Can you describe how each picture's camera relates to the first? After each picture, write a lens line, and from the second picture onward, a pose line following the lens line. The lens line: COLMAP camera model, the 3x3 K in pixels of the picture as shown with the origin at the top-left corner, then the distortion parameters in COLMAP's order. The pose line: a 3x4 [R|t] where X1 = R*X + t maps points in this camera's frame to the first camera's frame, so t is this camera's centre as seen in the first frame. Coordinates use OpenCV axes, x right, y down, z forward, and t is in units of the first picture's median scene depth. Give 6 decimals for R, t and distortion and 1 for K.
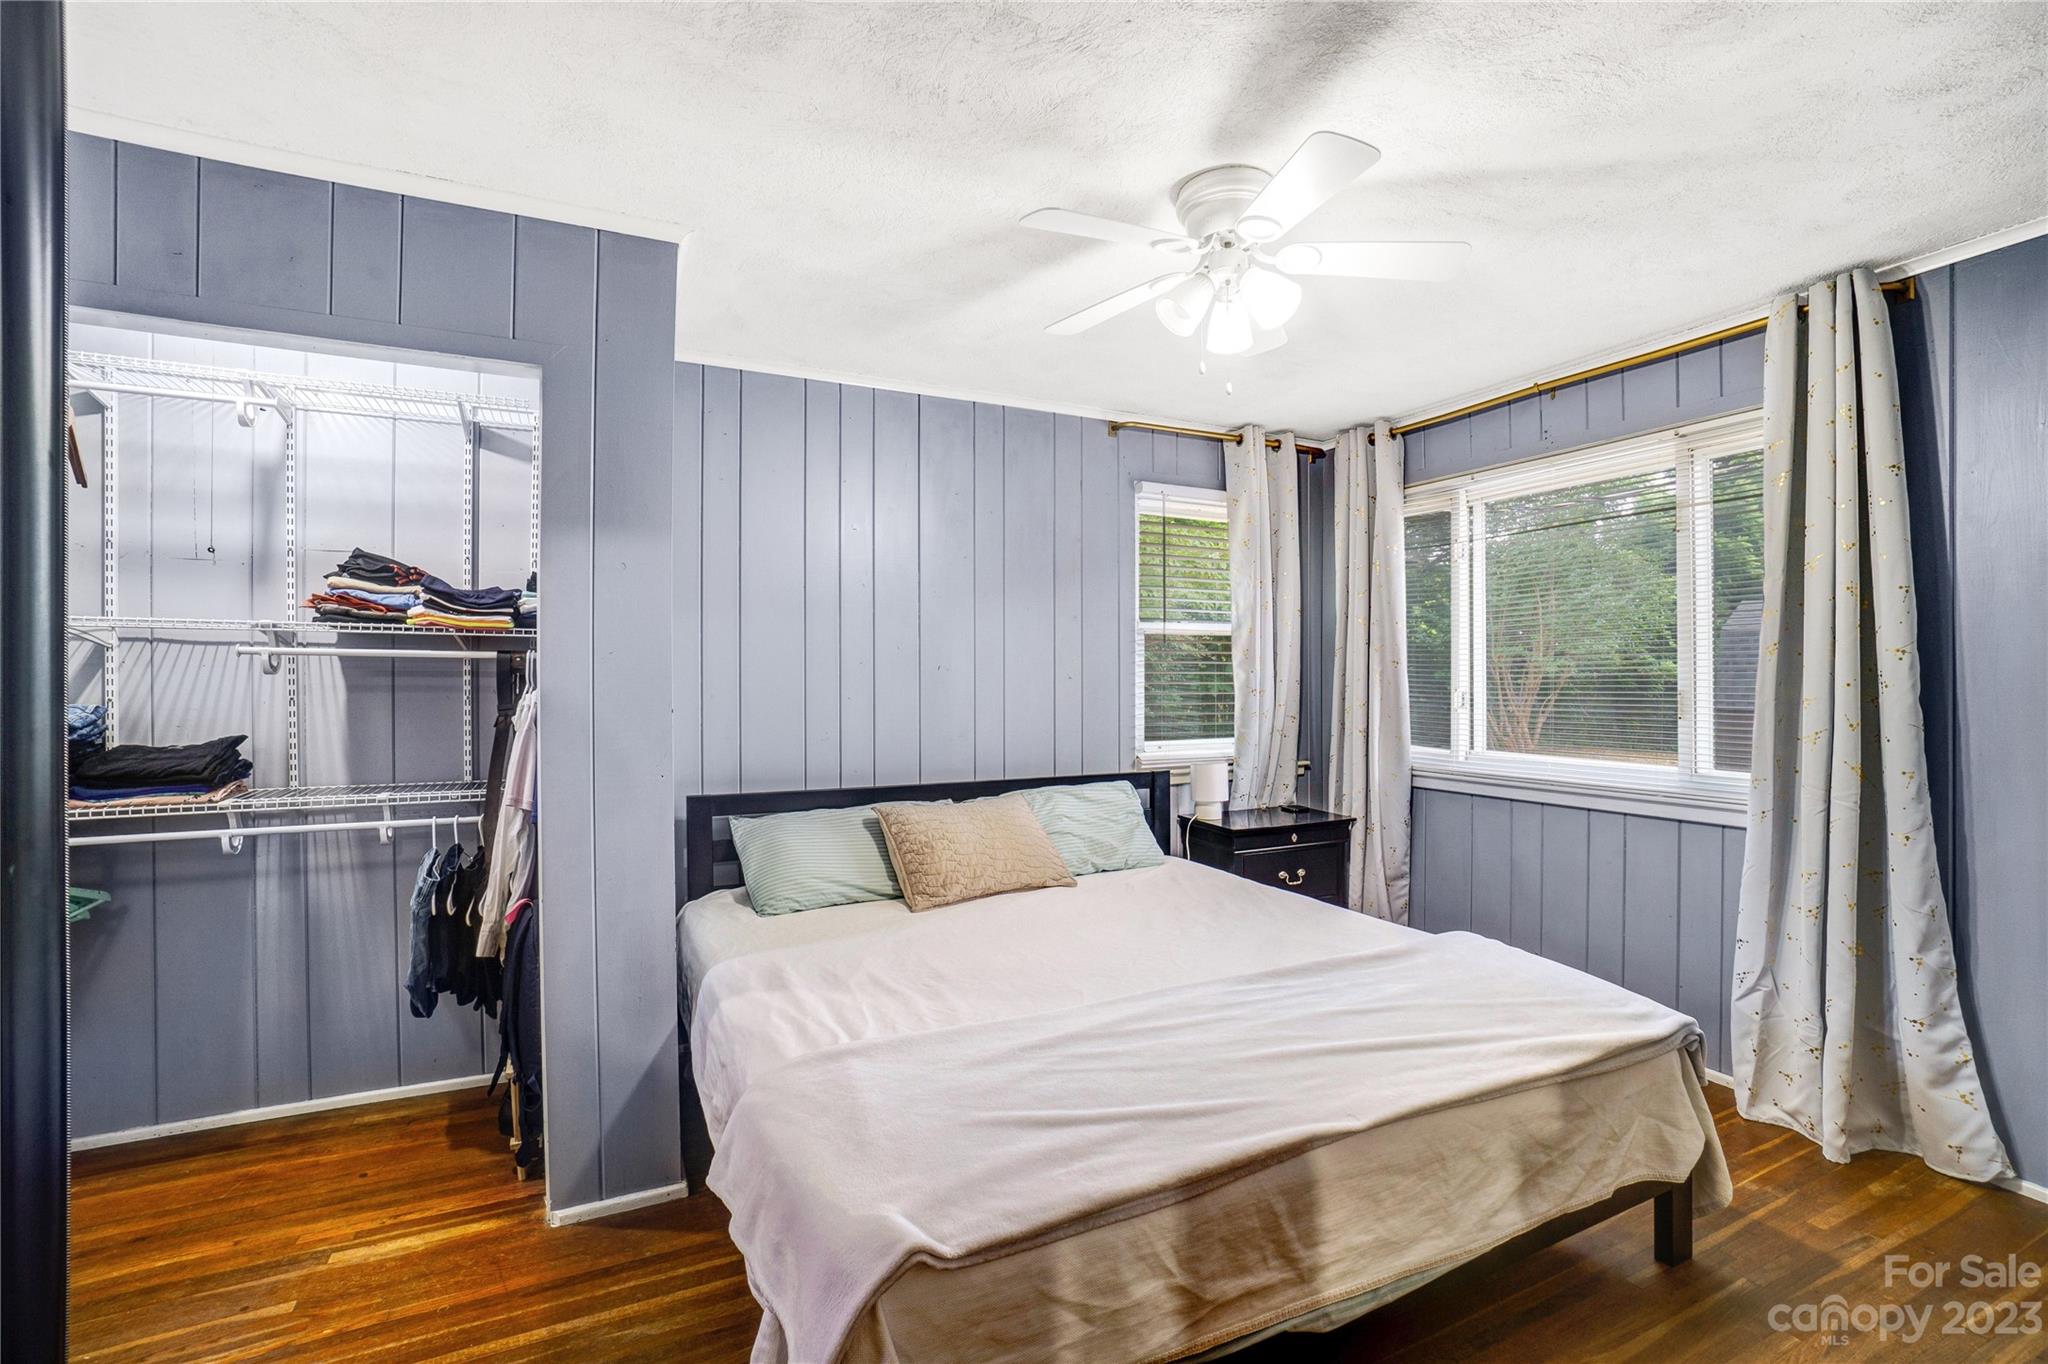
lens RADIAL K [[898.5, 0, 1022.8], [0, 898.5, 699.1], [0, 0, 1]] dist [-0.063829, 0.022354]
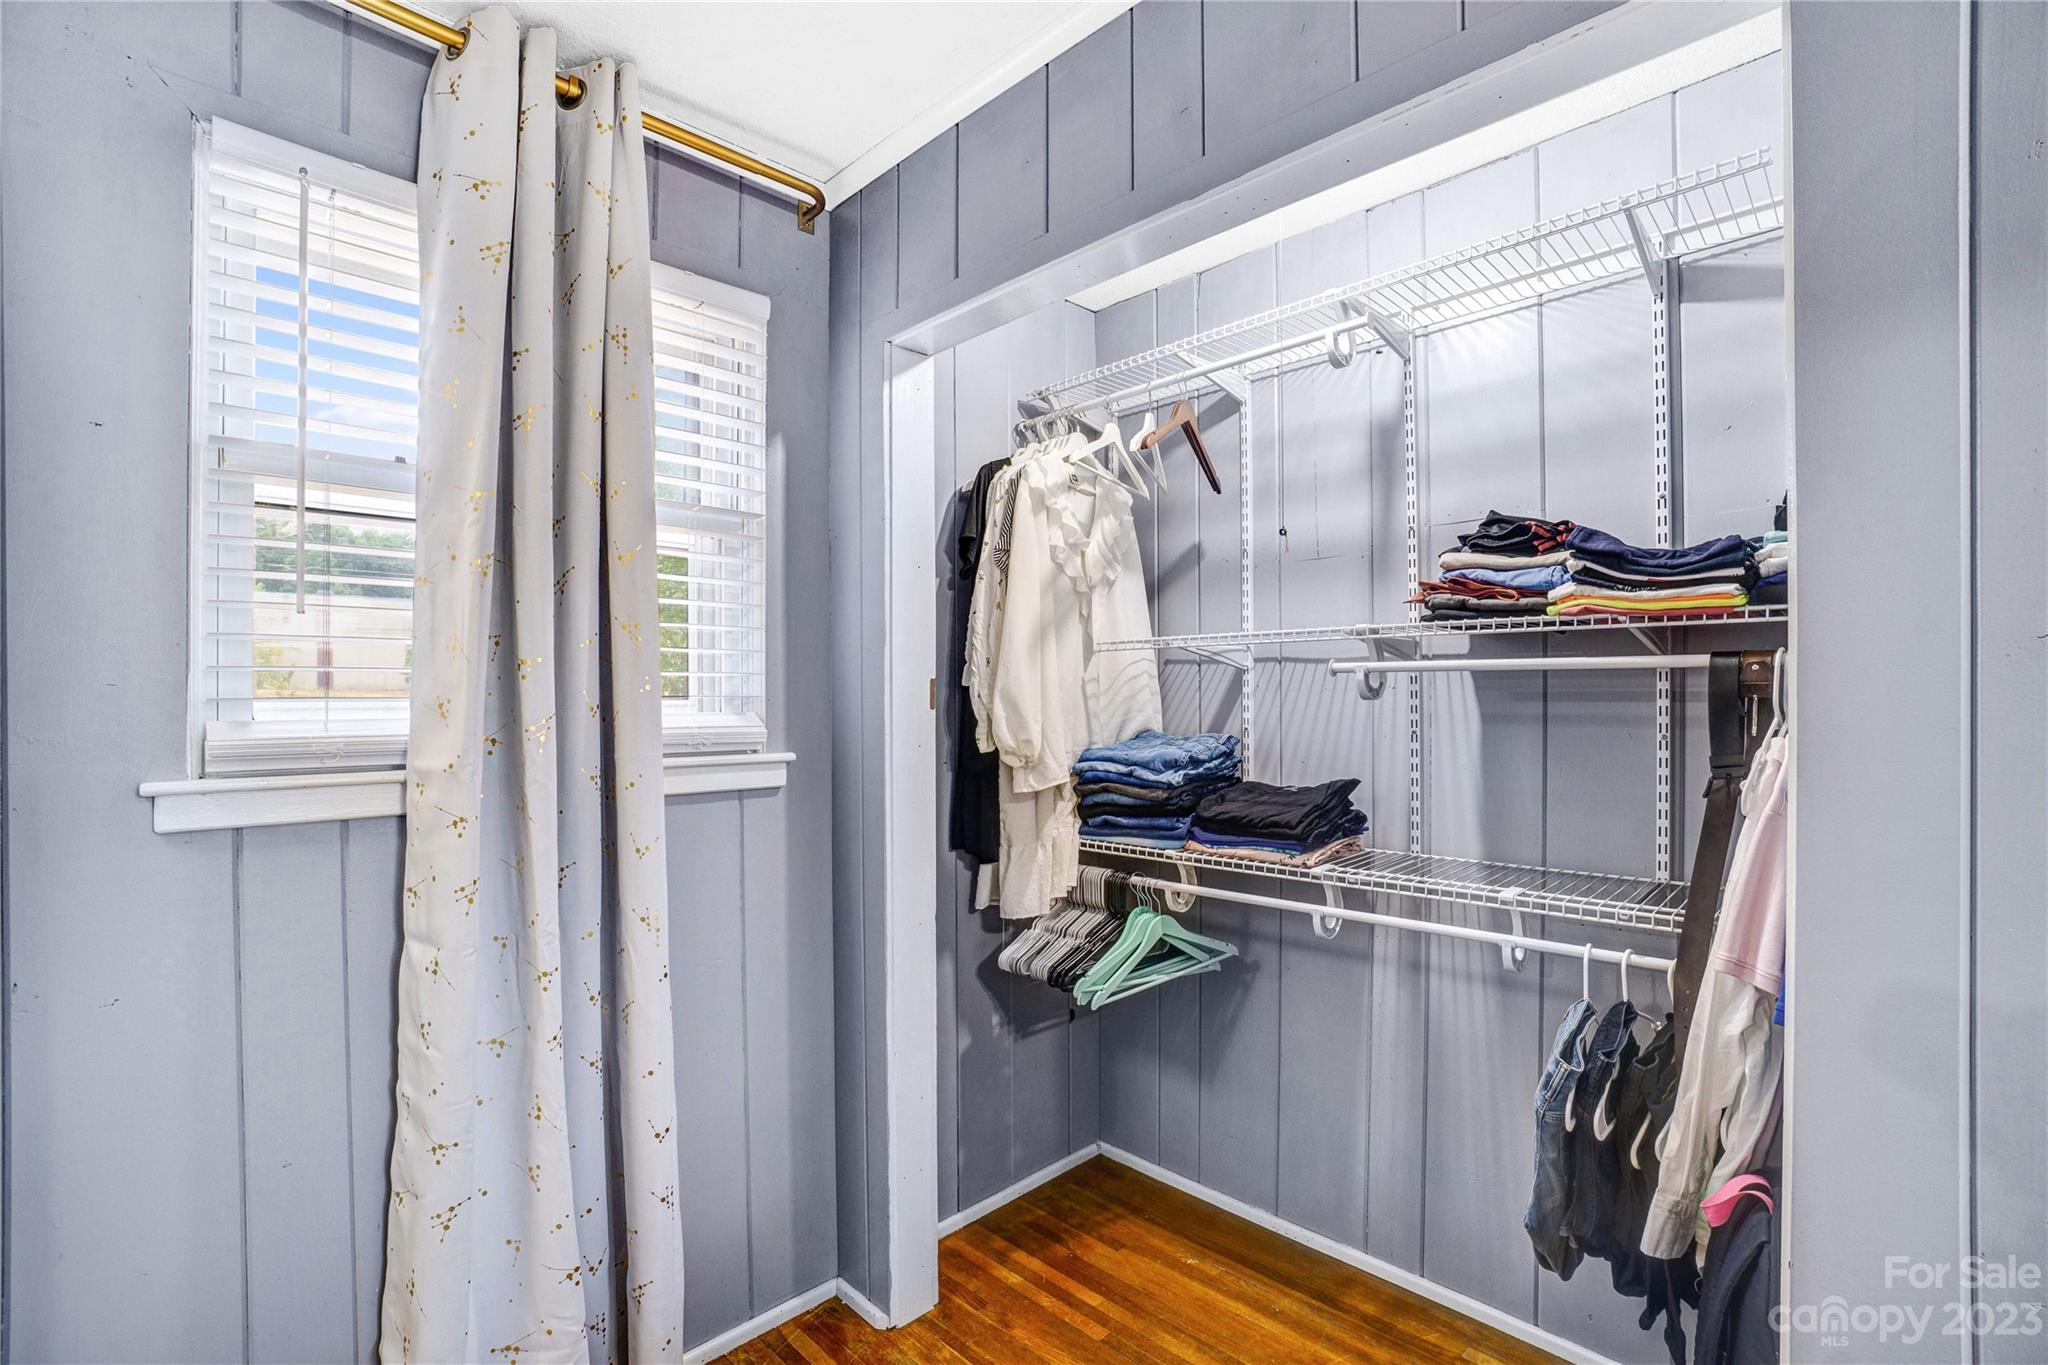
lens RADIAL K [[898.5, 0, 1022.8], [0, 898.5, 699.6], [0, 0, 1]] dist [-0.063829, 0.022354]
pose [[0.317276, -0.002844, -0.948329, -0.241623], [-0.013301, 0.999884, -0.007449, -0.017928], [0.948240, 0.014977, 0.317201, 0.458848]]
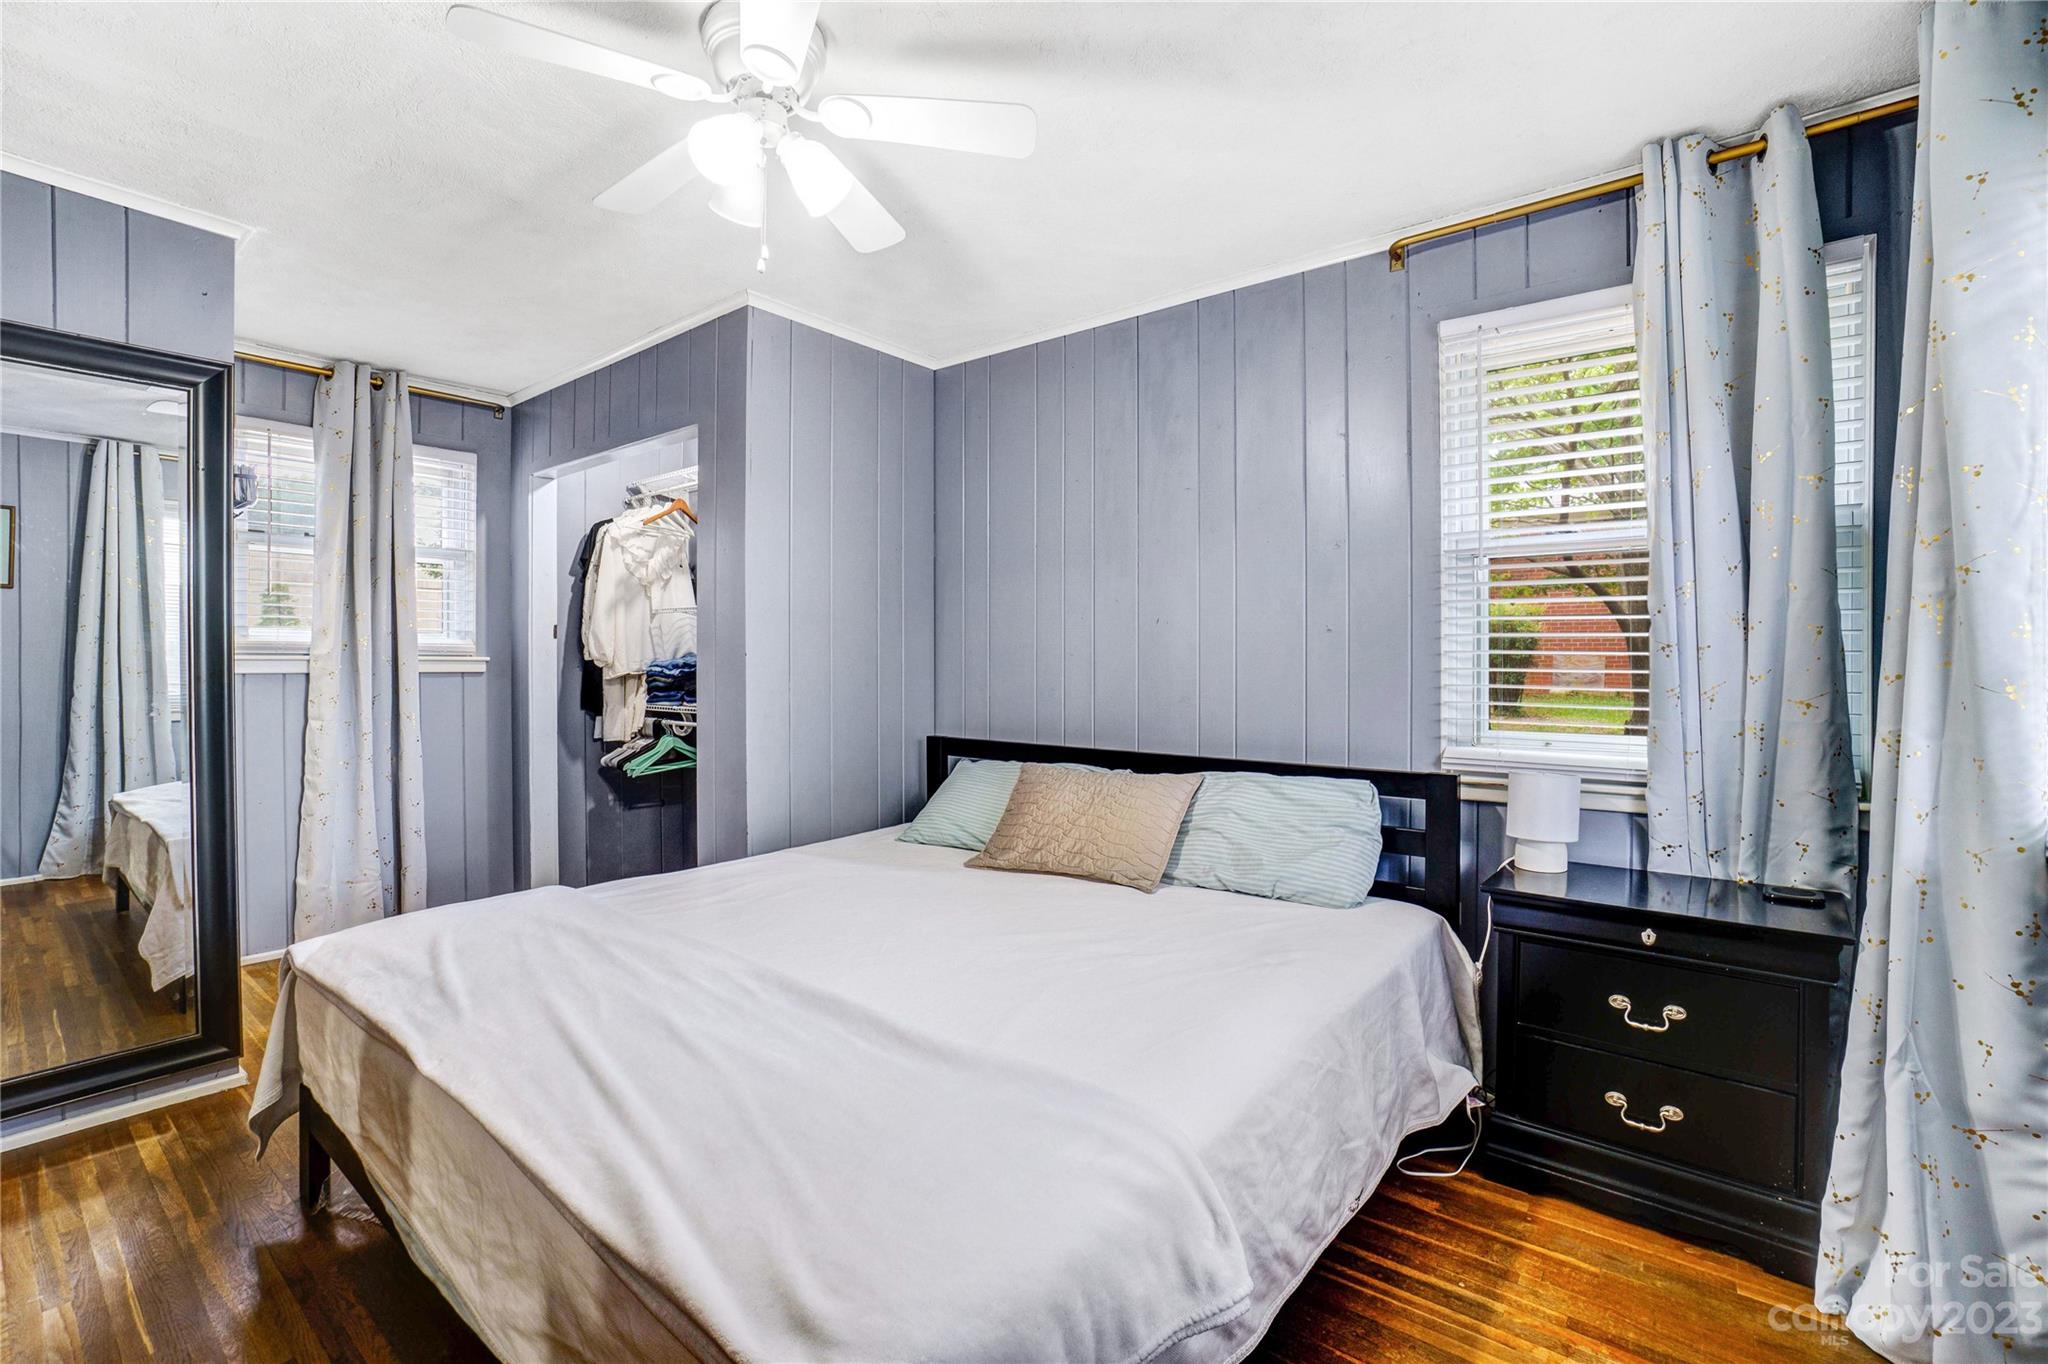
lens RADIAL K [[919.3, 0, 1030.0], [0, 919.3, 676.2], [0, 0, 1]] dist [-0.057359, 0.023668]
pose [[0.416606, 0.016741, -0.908933, 0.942424], [-0.025624, 0.999649, 0.006667, 0.022103], [0.908726, 0.020513, 0.416889, 0.730150]]
